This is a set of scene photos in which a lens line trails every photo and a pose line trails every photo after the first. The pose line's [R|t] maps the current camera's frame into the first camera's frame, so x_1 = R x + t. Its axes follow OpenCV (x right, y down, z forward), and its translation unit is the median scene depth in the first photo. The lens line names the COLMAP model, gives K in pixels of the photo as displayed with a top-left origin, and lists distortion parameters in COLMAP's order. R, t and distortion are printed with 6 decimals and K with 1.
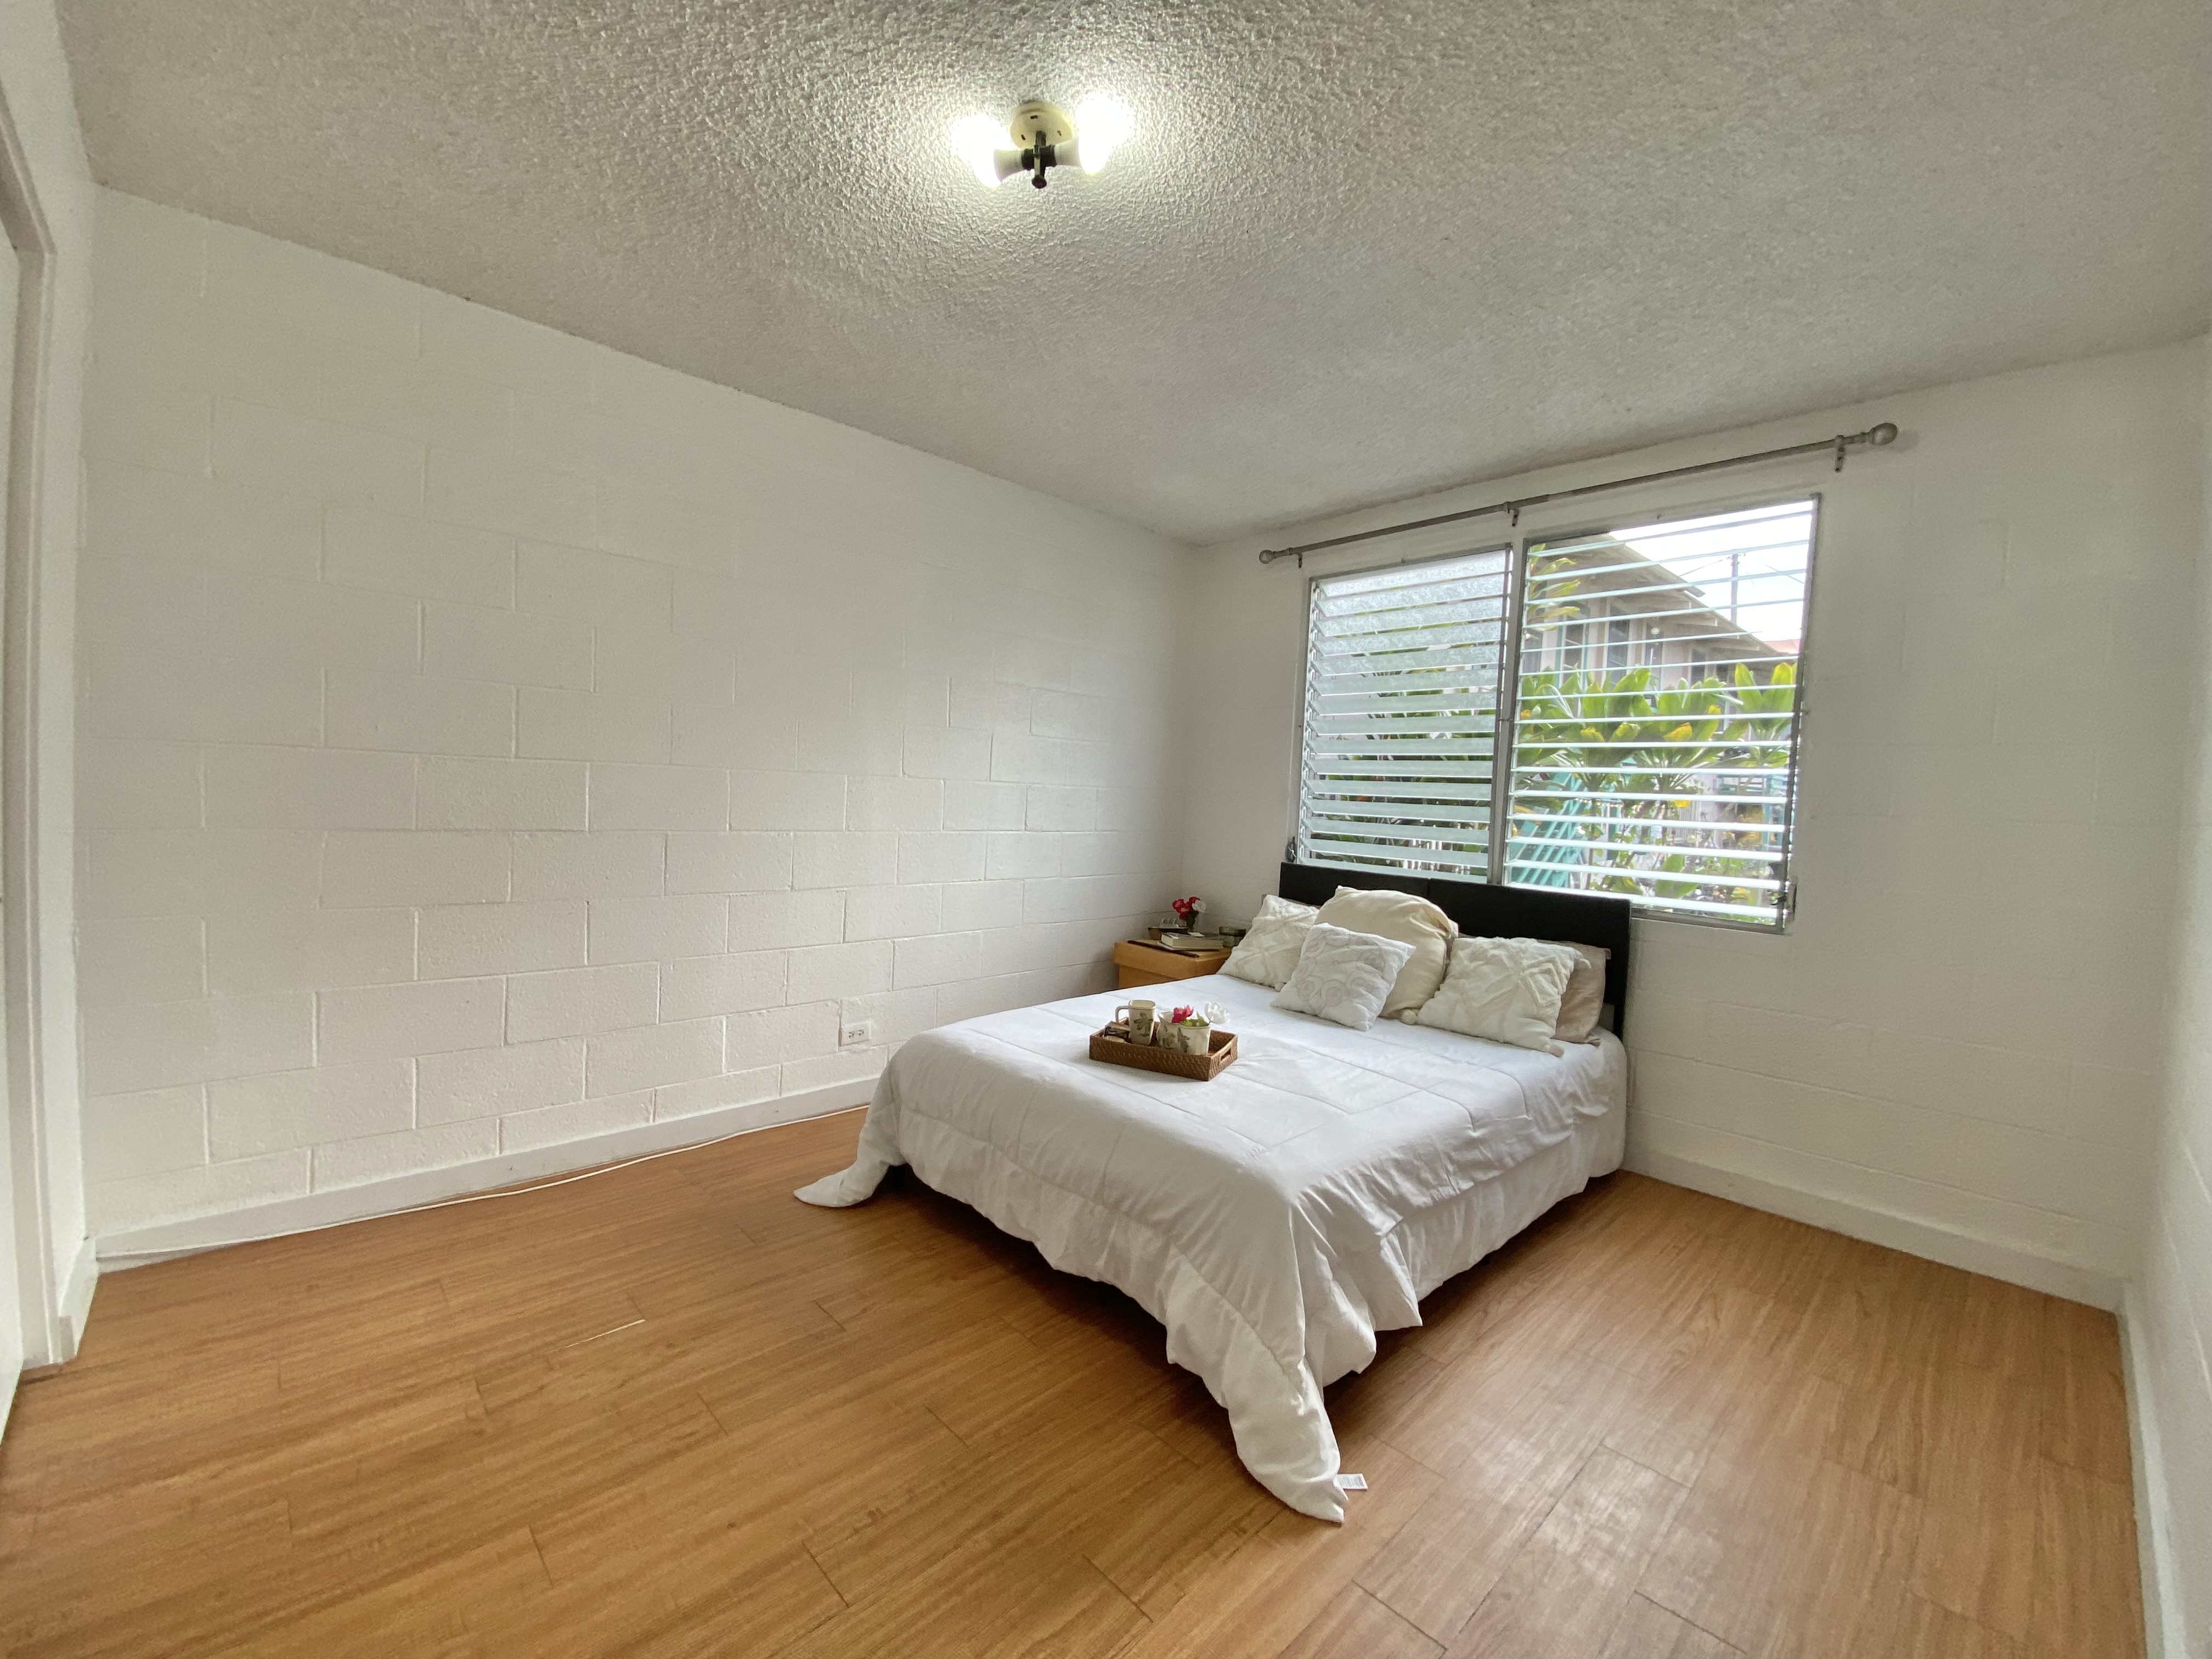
lens RADIAL K [[891.4, 0, 1113.4], [0, 891.4, 834.9], [0, 0, 1]] dist [-0.011567, -0.000217]
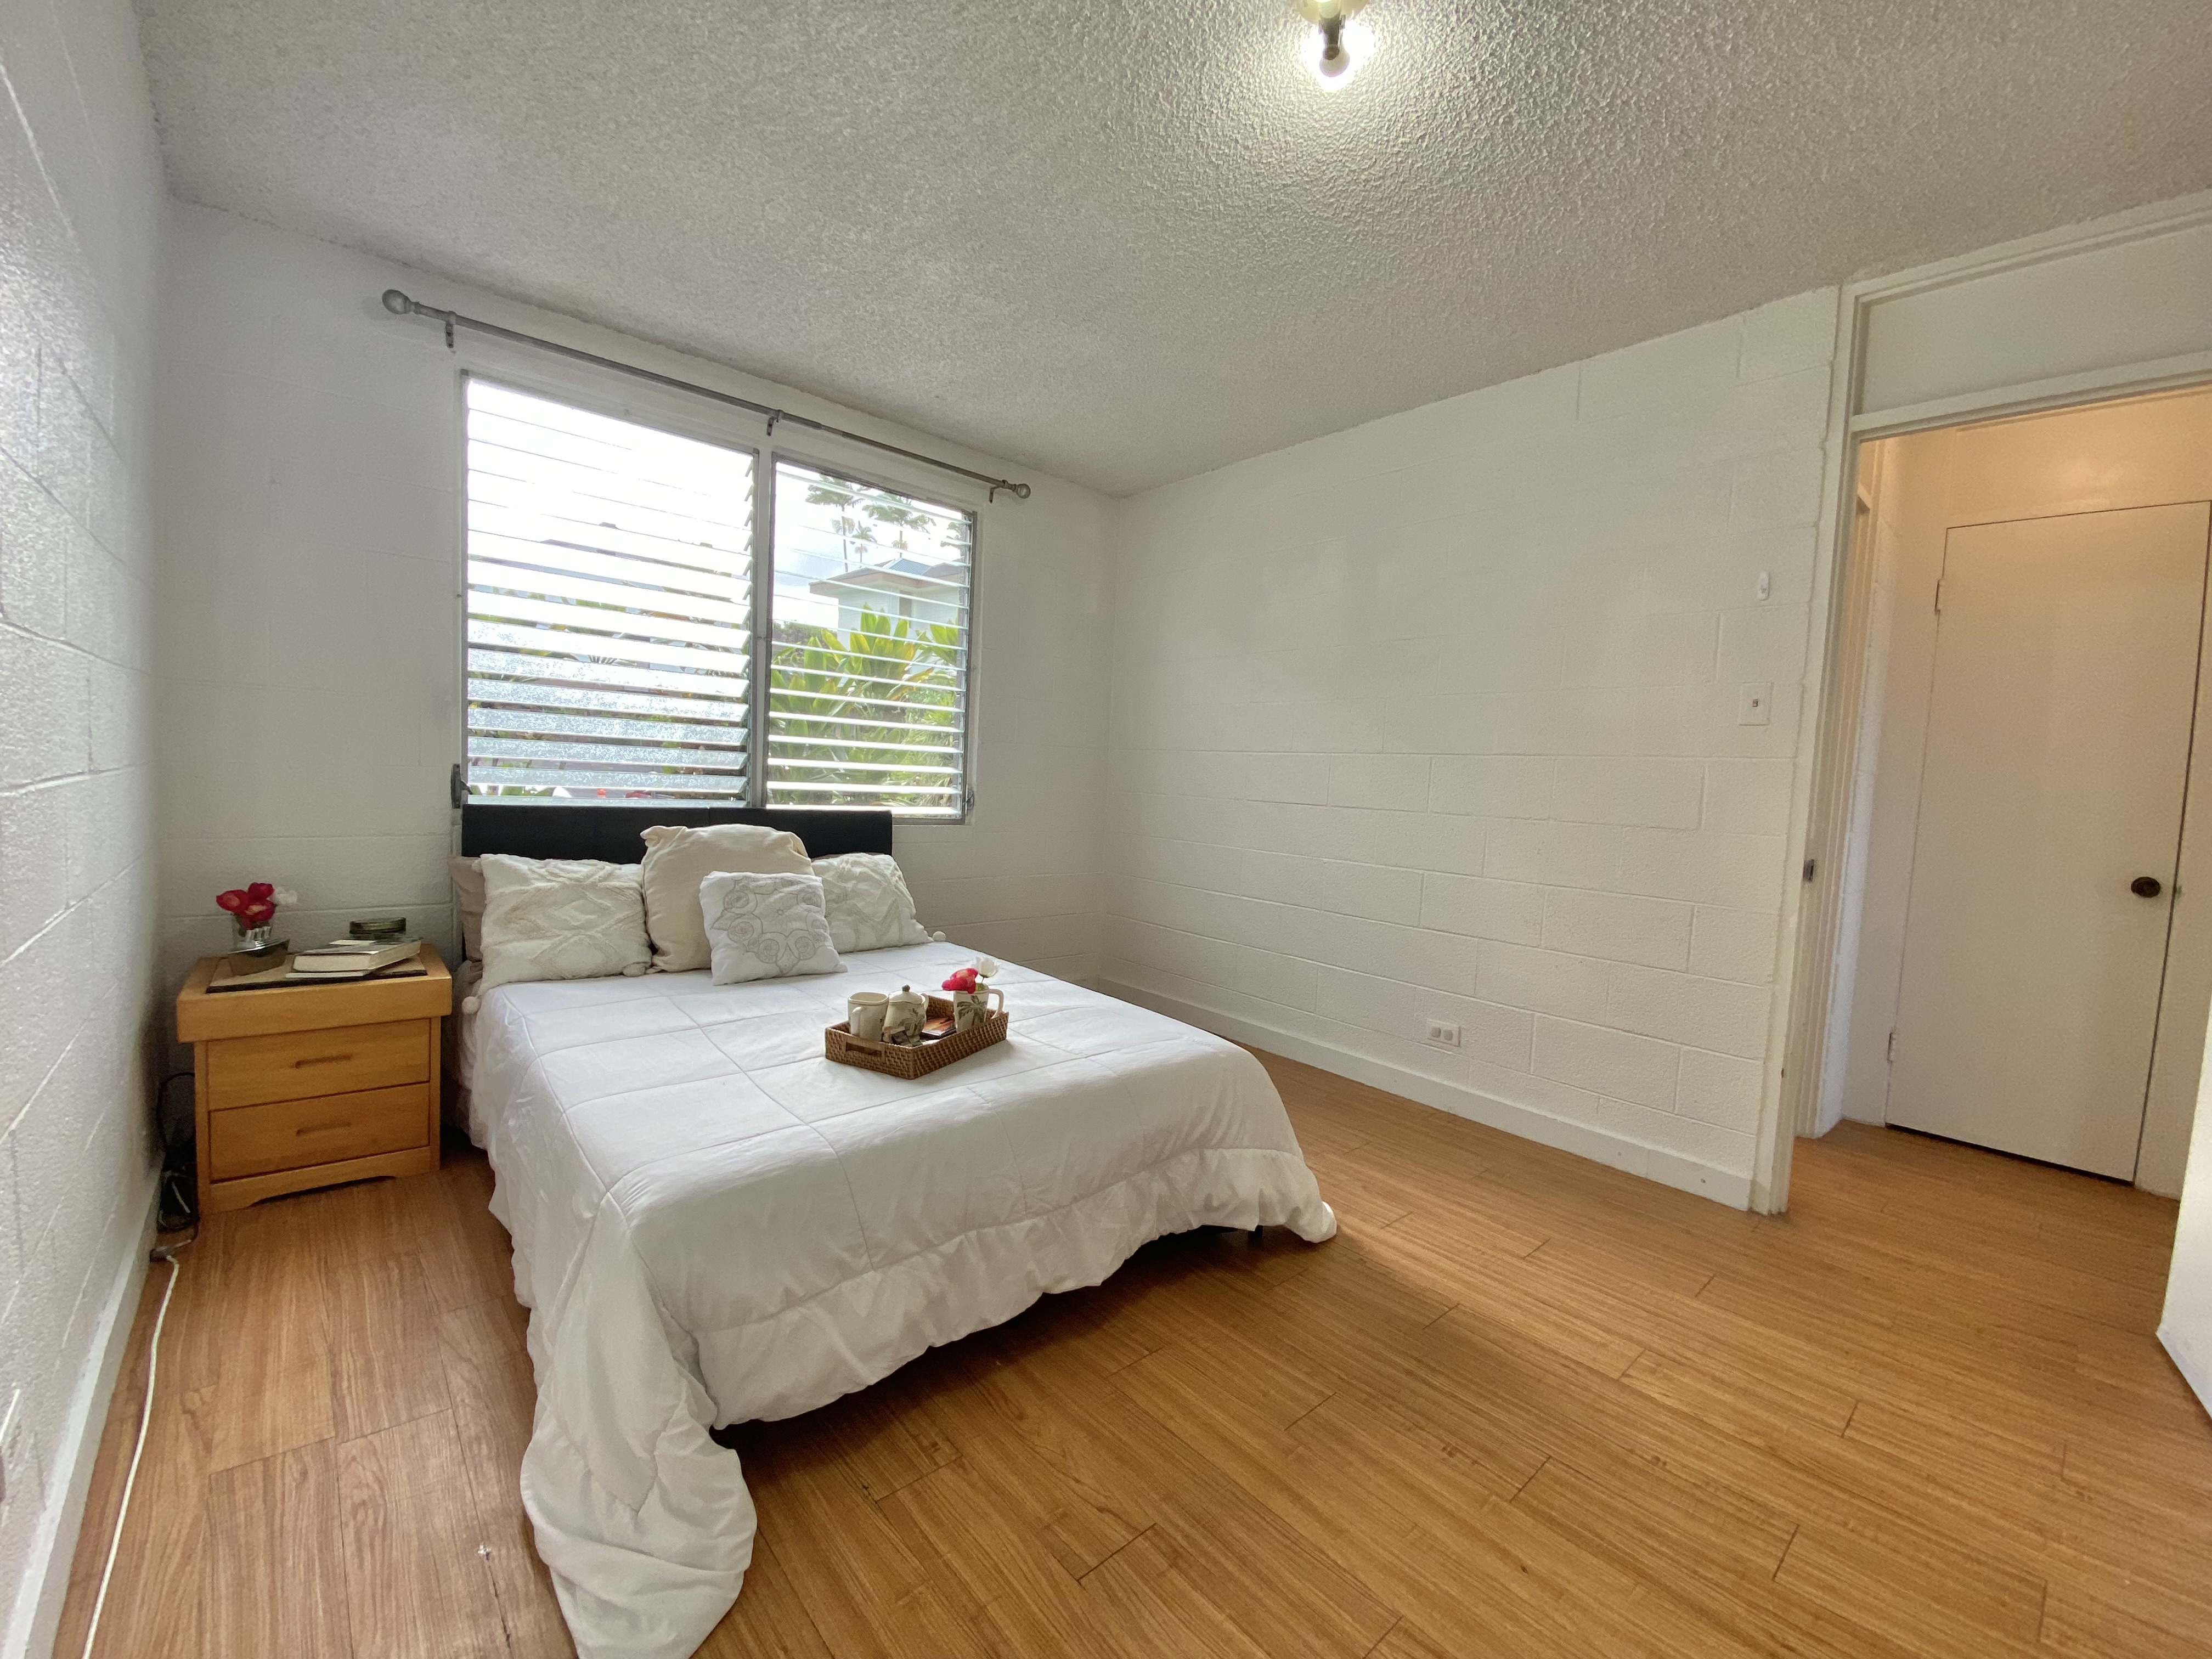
lens RADIAL K [[889.5, 0, 1103.4], [0, 889.5, 833.5], [0, 0, 1]] dist [0.023136, -0.018272]
pose [[0.050940, -0.109411, 0.992691, -0.742514], [-0.000414, 0.993979, 0.109574, -0.034758], [-0.998702, -0.005992, 0.050588, 0.807507]]
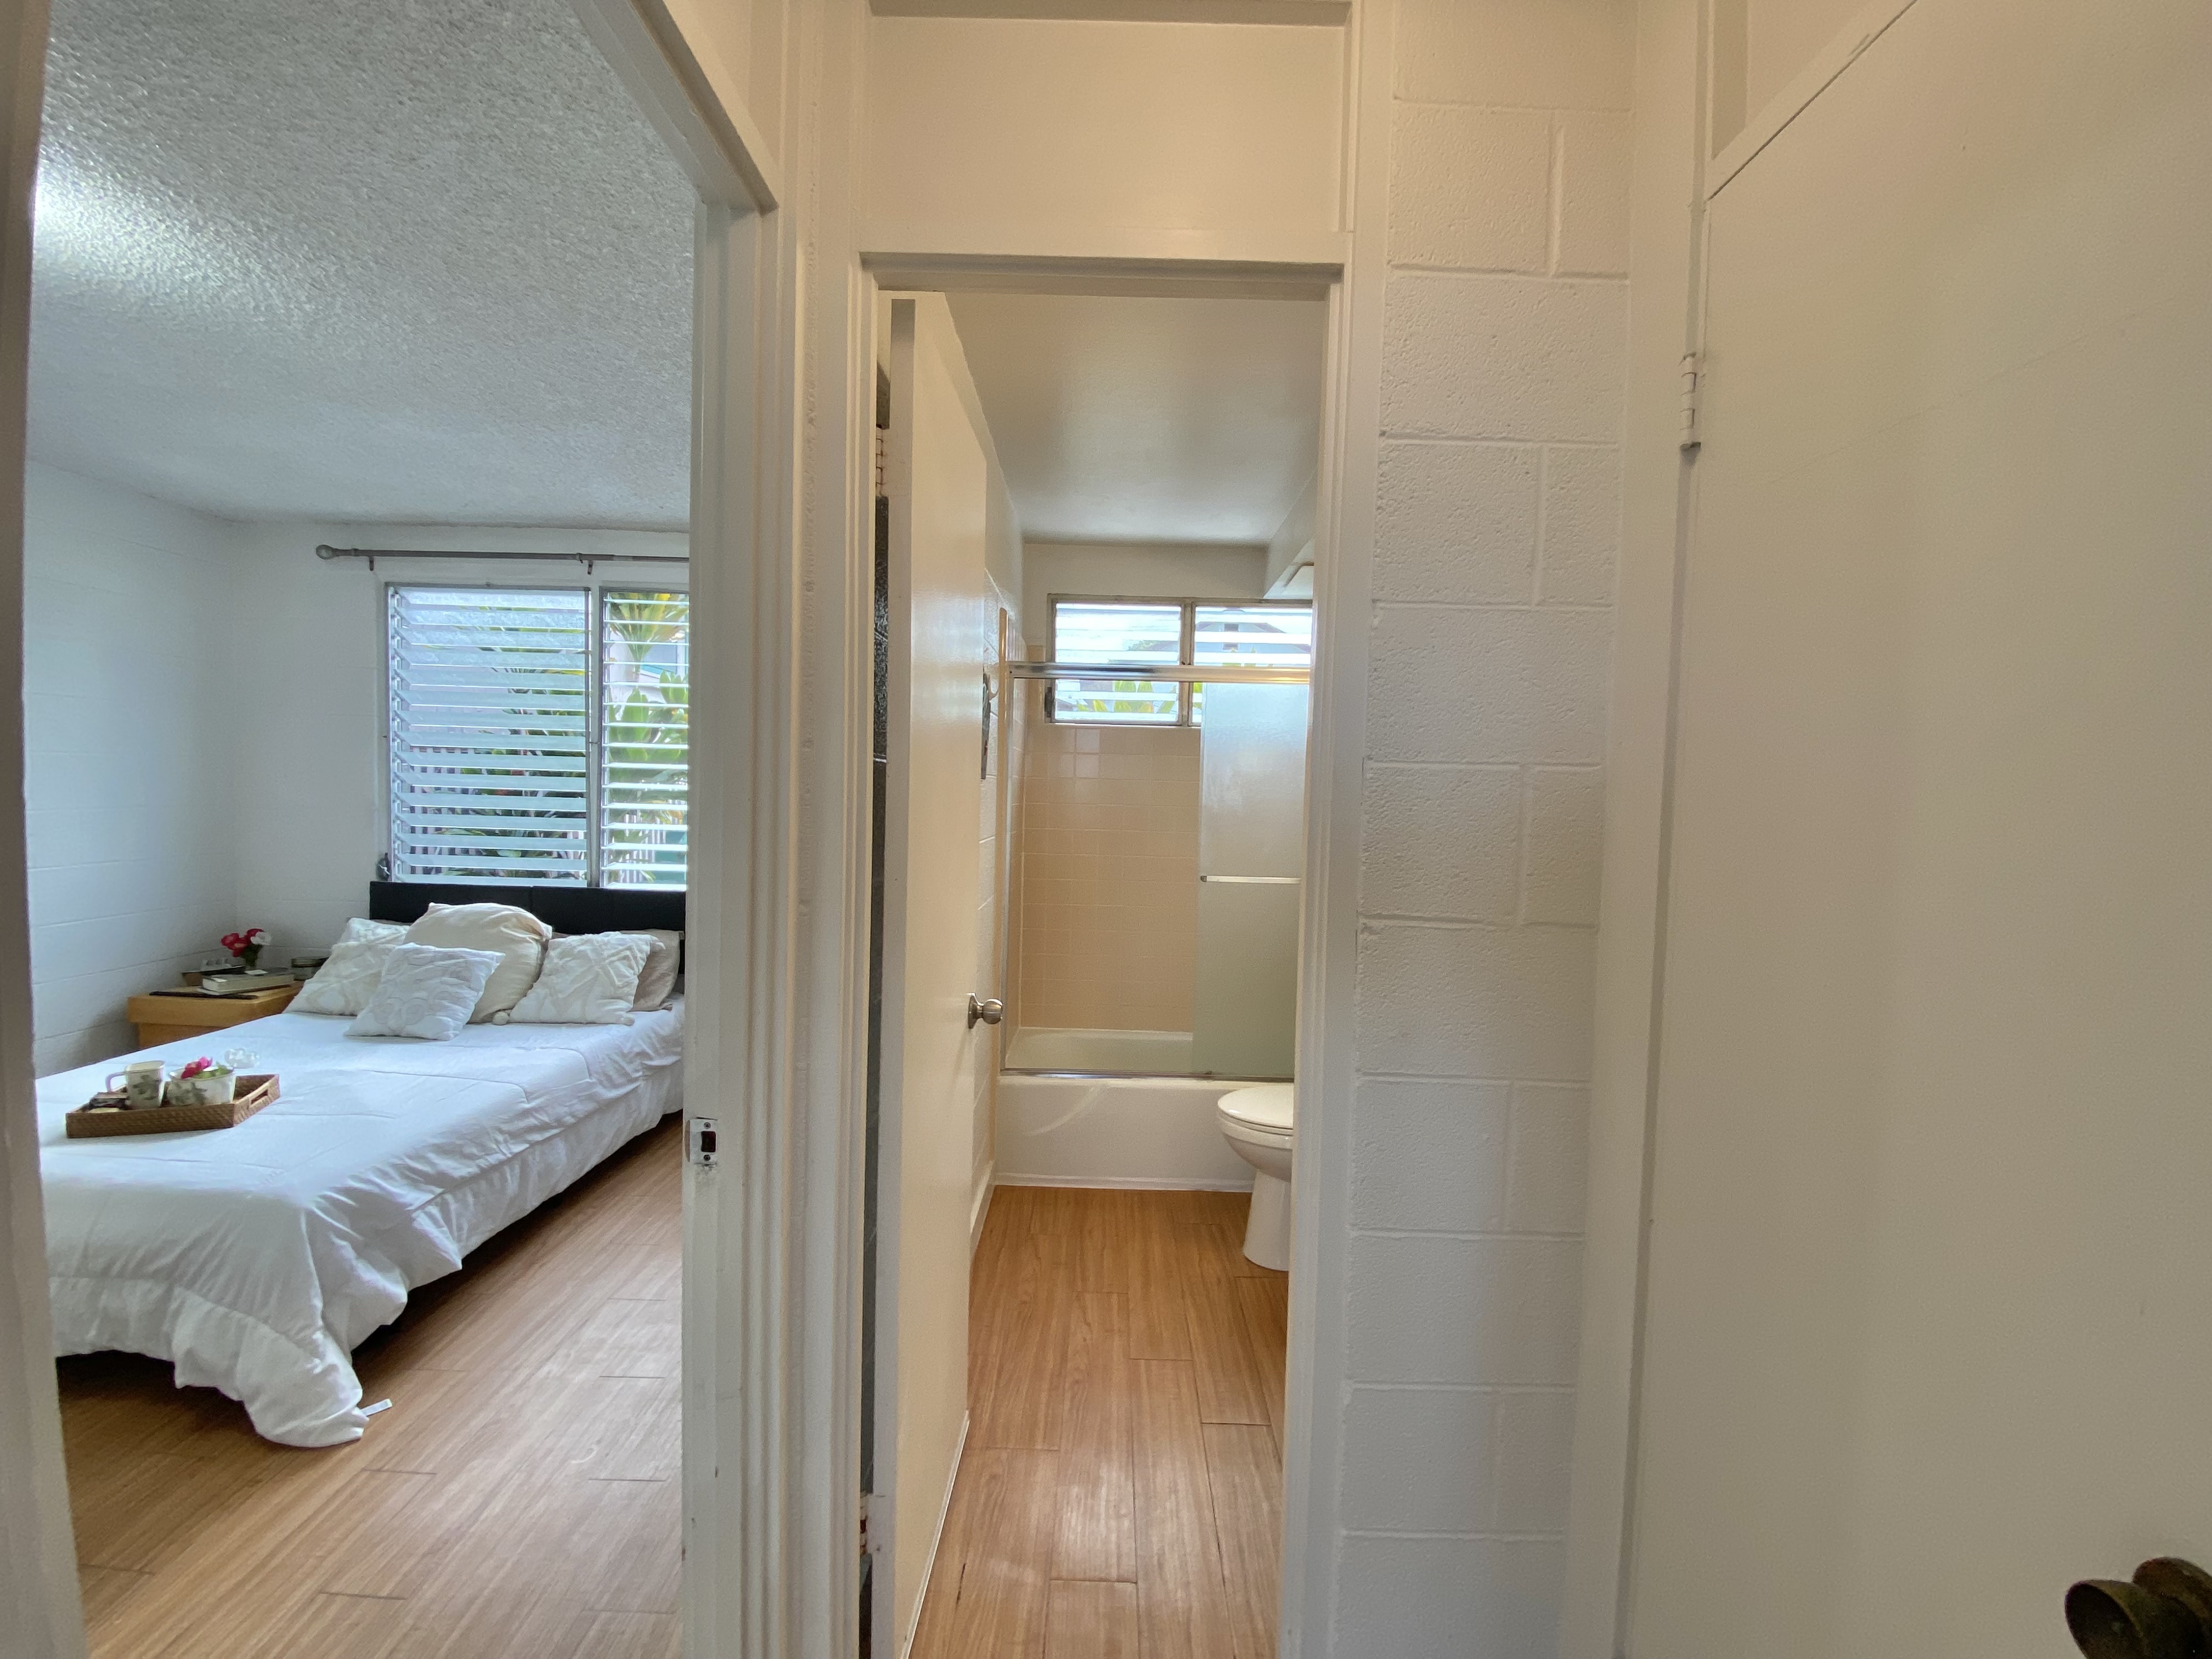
lens RADIAL K [[897.3, 0, 1100.8], [0, 897.3, 826.4], [0, 0, 1]] dist [0.023776, -0.020389]
pose [[0.697472, -0.061283, 0.713986, 0.081351], [0.043577, 0.998120, 0.043102, -0.061046], [-0.715285, 0.001051, 0.698832, -0.395221]]
